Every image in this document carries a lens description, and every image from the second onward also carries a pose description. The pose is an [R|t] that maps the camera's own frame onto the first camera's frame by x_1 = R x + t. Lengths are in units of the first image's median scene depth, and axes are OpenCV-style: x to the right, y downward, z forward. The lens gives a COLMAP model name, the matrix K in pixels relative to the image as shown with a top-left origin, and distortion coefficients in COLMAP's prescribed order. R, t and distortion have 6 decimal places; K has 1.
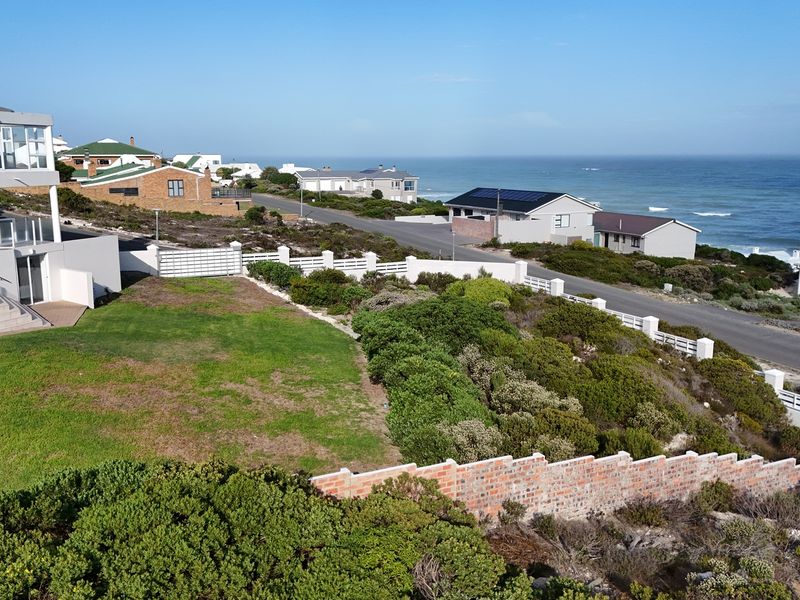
lens RADIAL K [[782.6, 0, 396.0], [0, 782.6, 300.8], [0, 0, 1]] dist [0.091756, -0.119165]
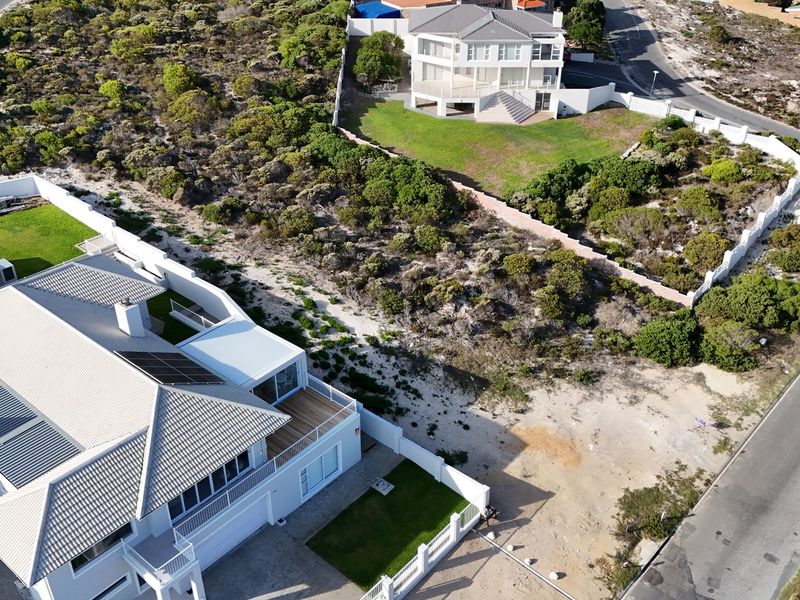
lens RADIAL K [[782.6, 0, 396.0], [0, 782.6, 300.8], [0, 0, 1]] dist [0.091756, -0.119165]
pose [[0.387632, 0.483195, -0.785025, 1.813396], [-0.166706, 0.874312, 0.455837, -0.586789], [0.906615, -0.045829, 0.419463, -0.612069]]
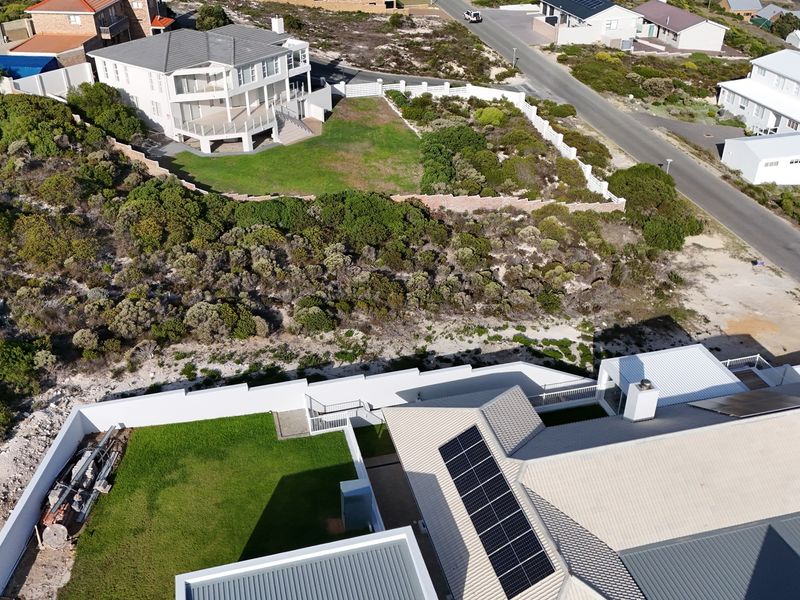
lens RADIAL K [[782.6, 0, 396.0], [0, 782.6, 300.8], [0, 0, 1]] dist [0.091756, -0.119165]
pose [[0.980426, 0.103010, -0.167792, 0.350094], [-0.036555, 0.932636, 0.358961, -0.390852], [0.193465, -0.345801, 0.918146, -1.566998]]
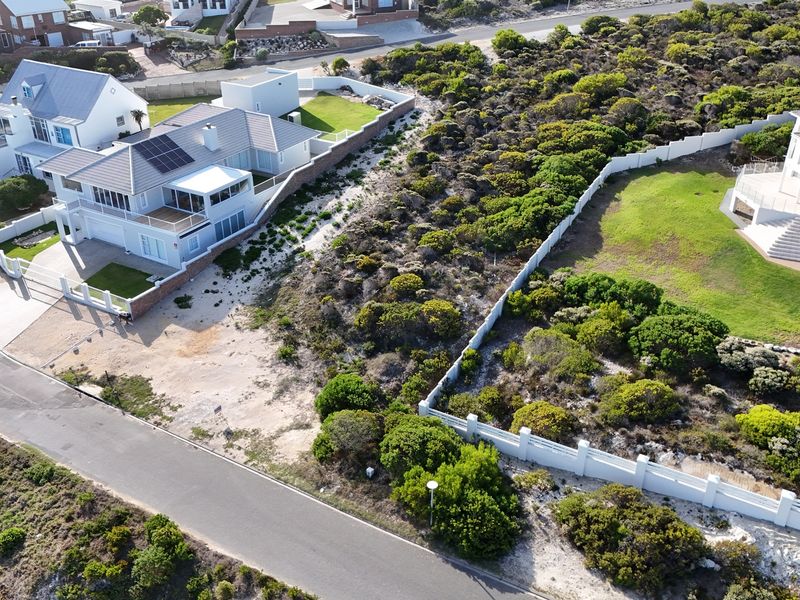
lens RADIAL K [[782.6, 0, 396.0], [0, 782.6, 300.8], [0, 0, 1]] dist [0.091756, -0.119165]
pose [[-0.842650, 0.270031, -0.465859, 1.330509], [-0.090919, 0.781392, 0.617382, -1.010175], [0.530731, 0.562592, -0.633889, 1.711155]]
